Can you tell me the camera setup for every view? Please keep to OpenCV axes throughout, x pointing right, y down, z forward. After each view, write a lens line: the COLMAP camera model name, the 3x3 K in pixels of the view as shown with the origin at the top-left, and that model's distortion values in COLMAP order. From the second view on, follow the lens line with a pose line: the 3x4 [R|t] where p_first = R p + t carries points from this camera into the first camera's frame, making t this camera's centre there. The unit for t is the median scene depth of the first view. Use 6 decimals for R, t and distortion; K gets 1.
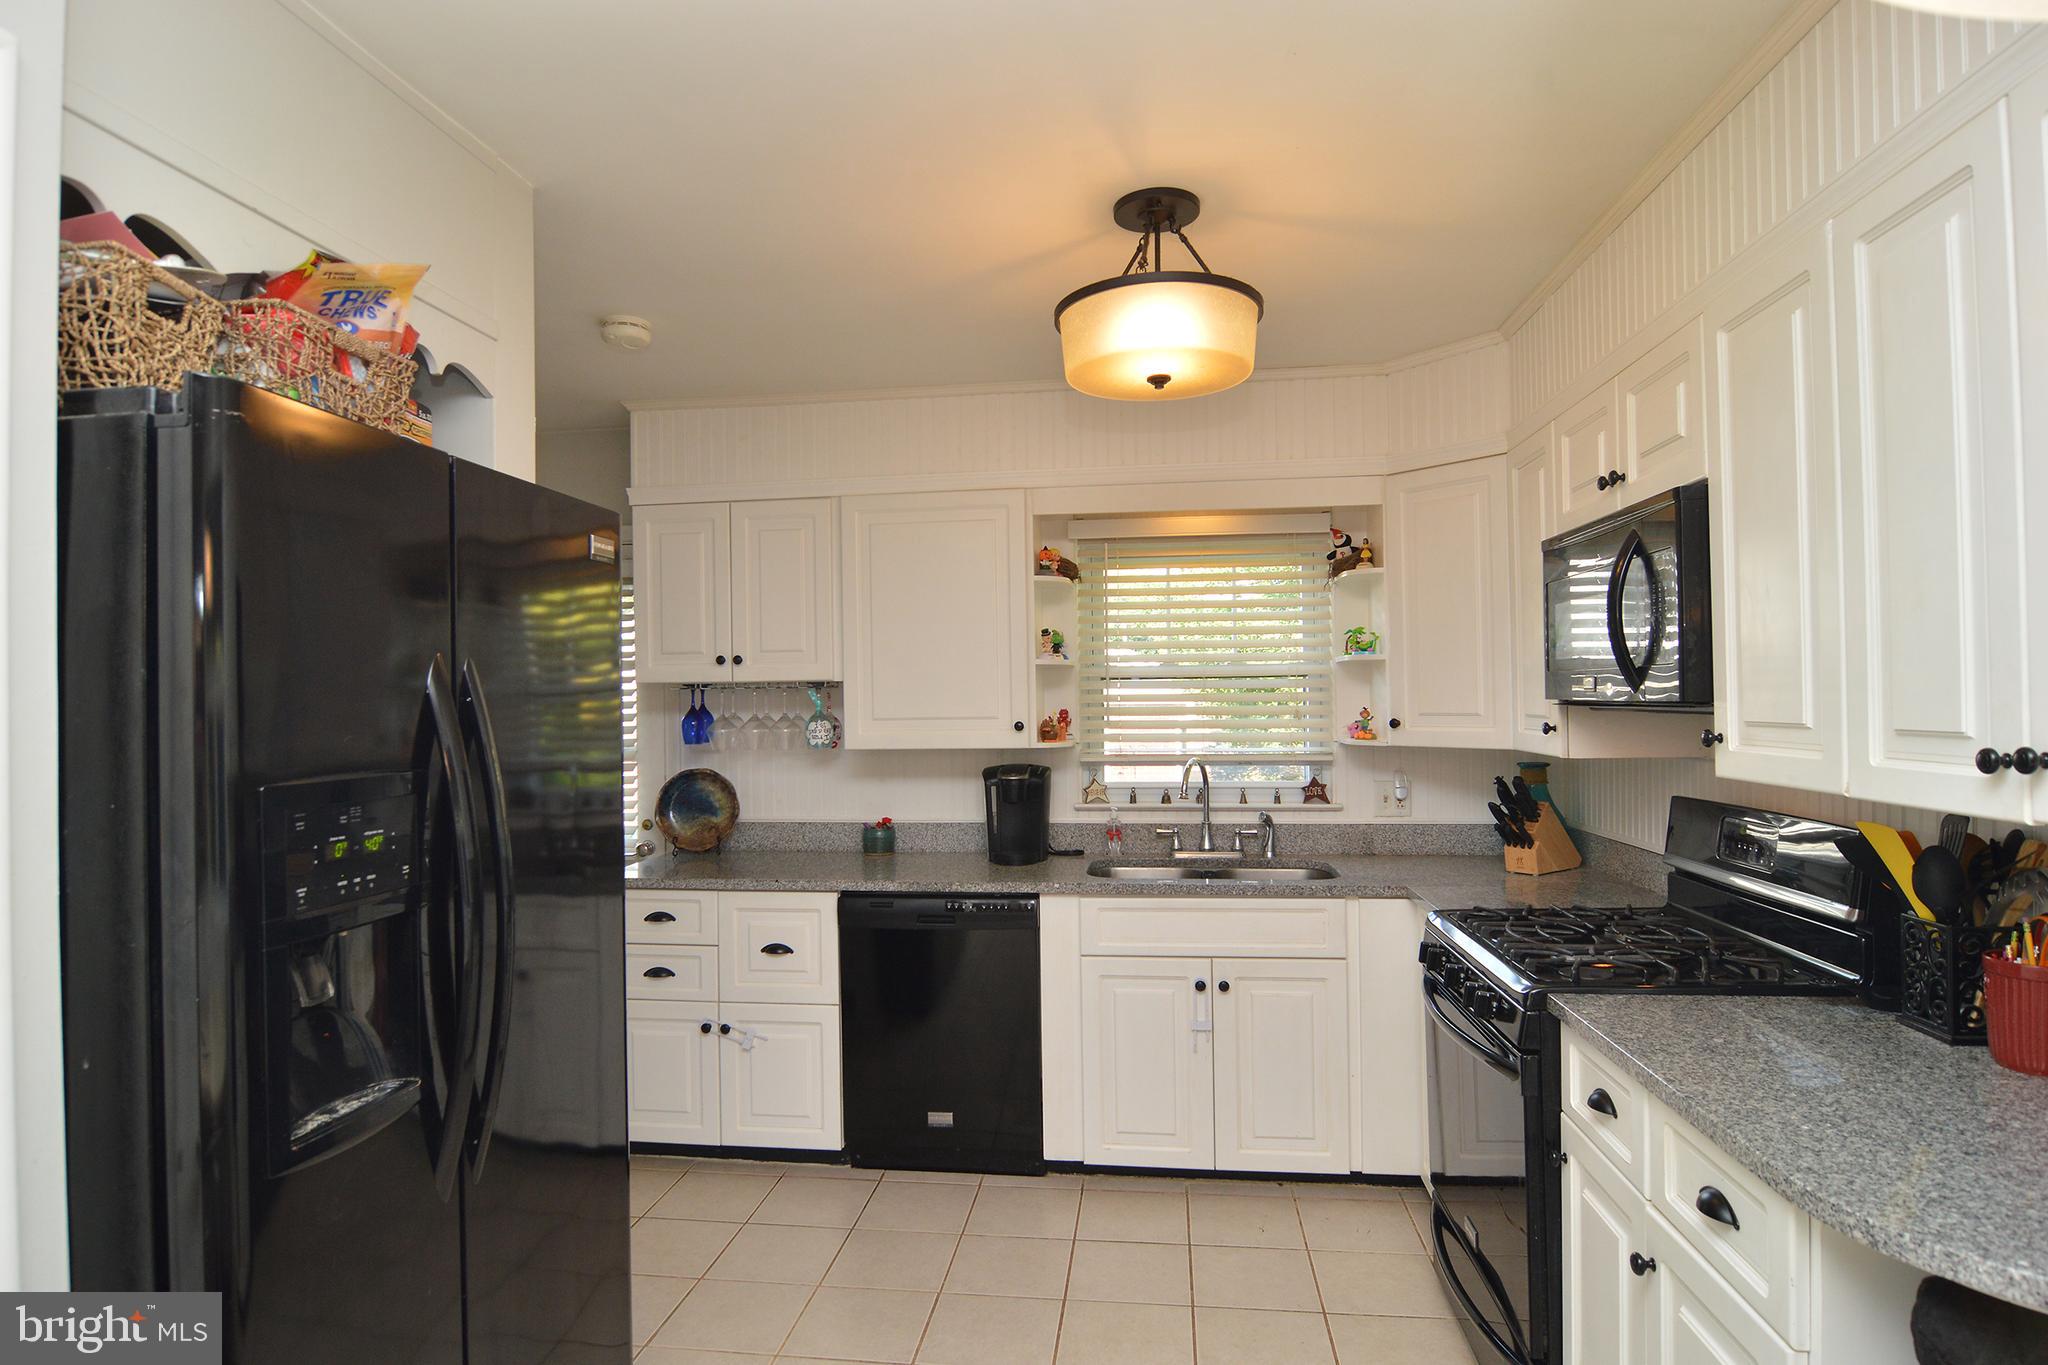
lens RADIAL K [[1112.0, 0, 1019.9], [0, 1112.0, 693.2], [0, 0, 1]] dist [-0.004018, -0.012891]
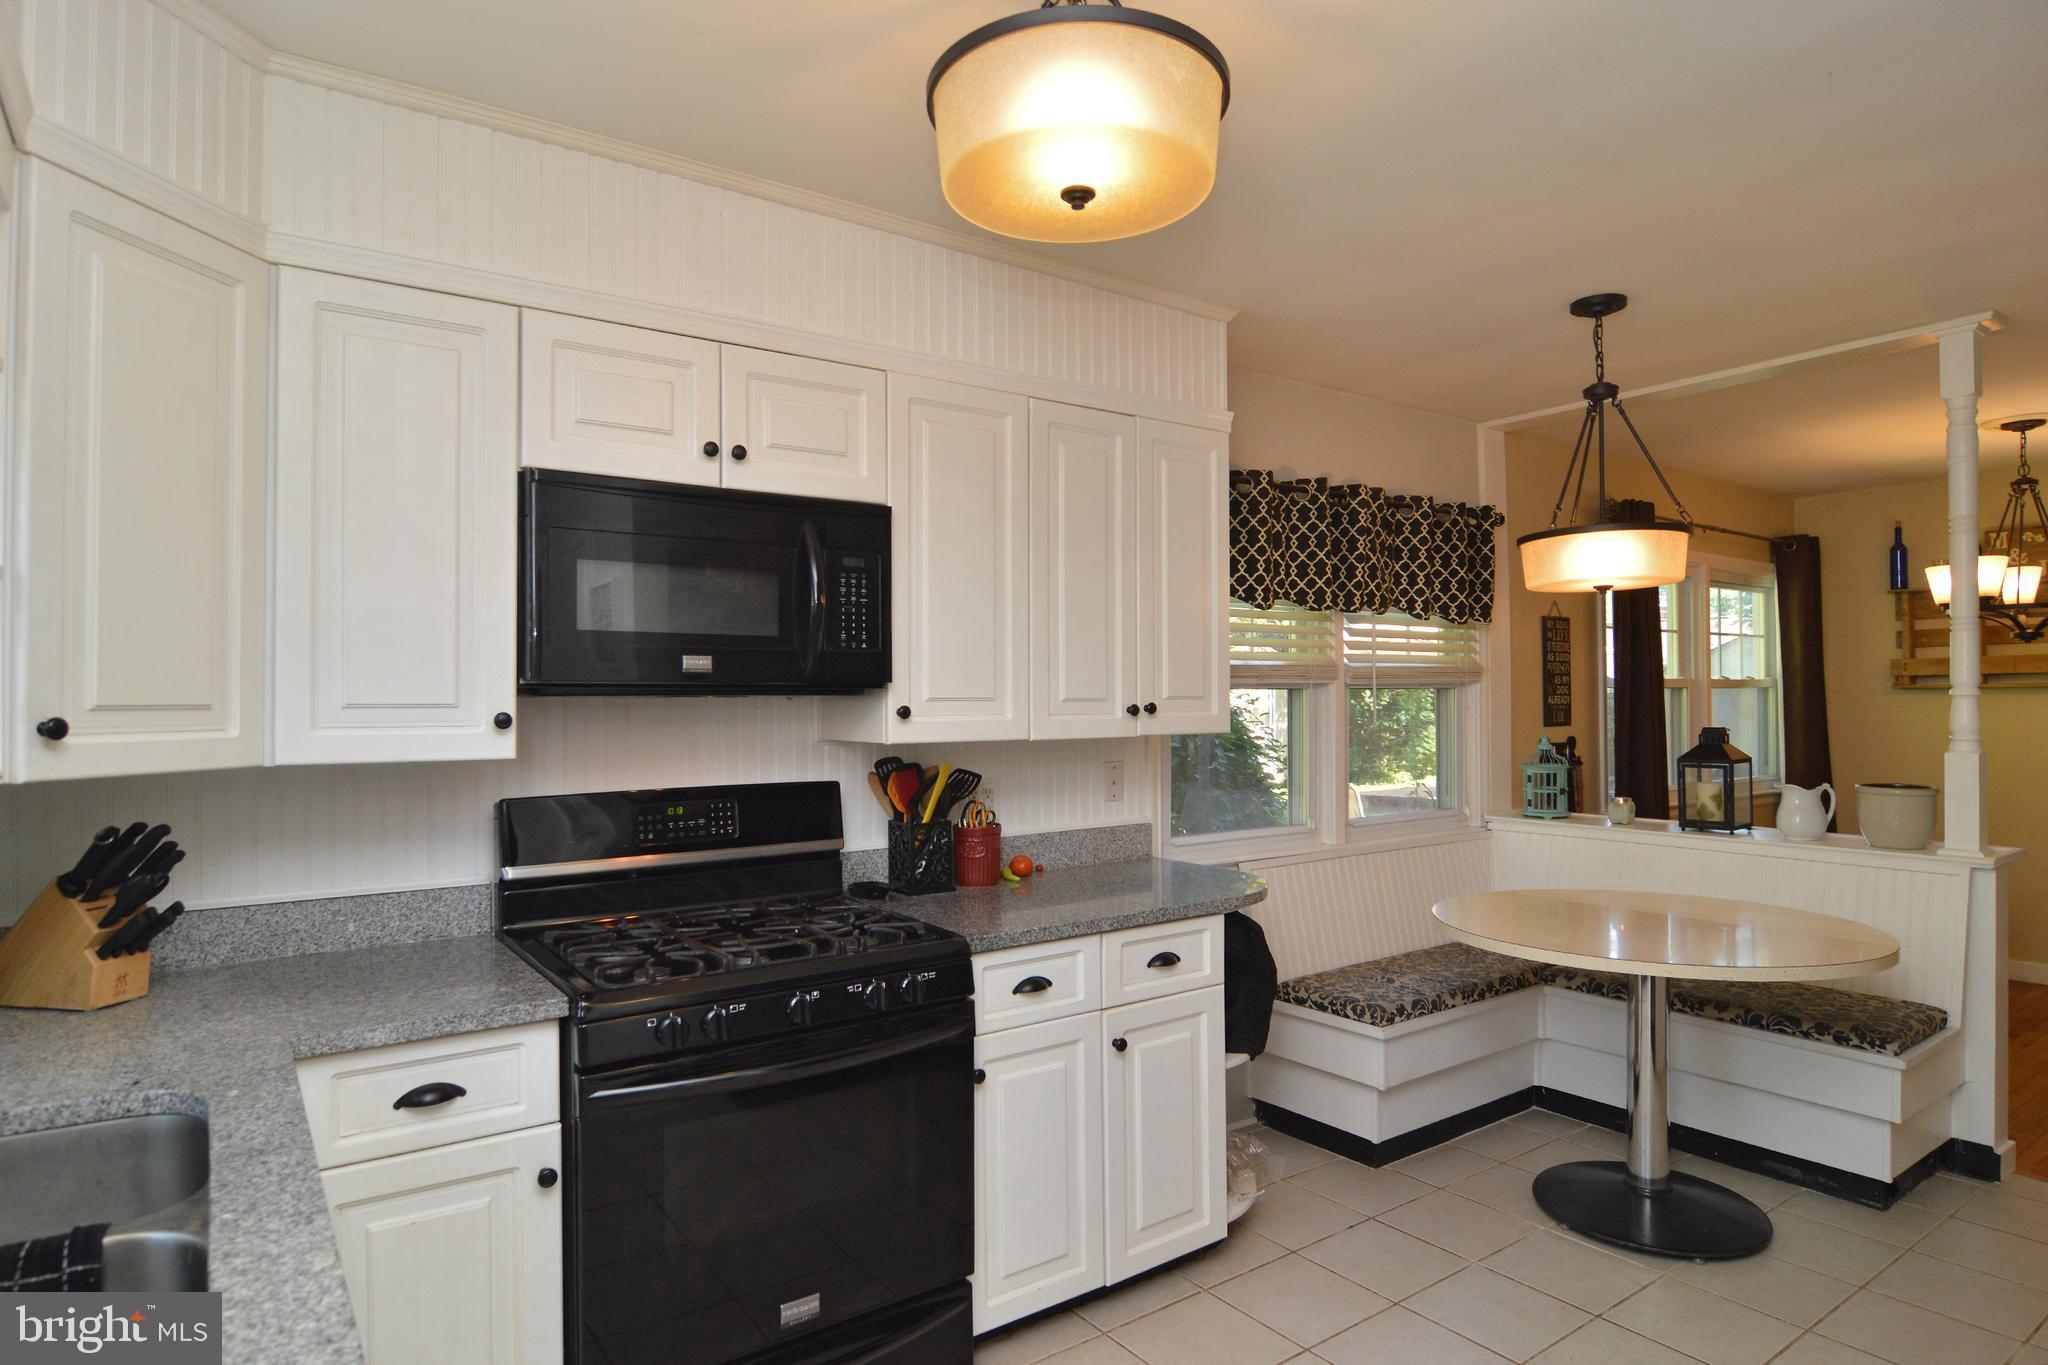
lens RADIAL K [[1139.5, 0, 1022.0], [0, 1139.5, 691.1], [0, 0, 1]] dist [-0.001770, -0.014896]
pose [[-0.677715, 0.021909, 0.734998, -0.248353], [0.010888, 0.999745, -0.019761, 0.025241], [-0.735244, -0.005390, -0.677781, 1.033046]]
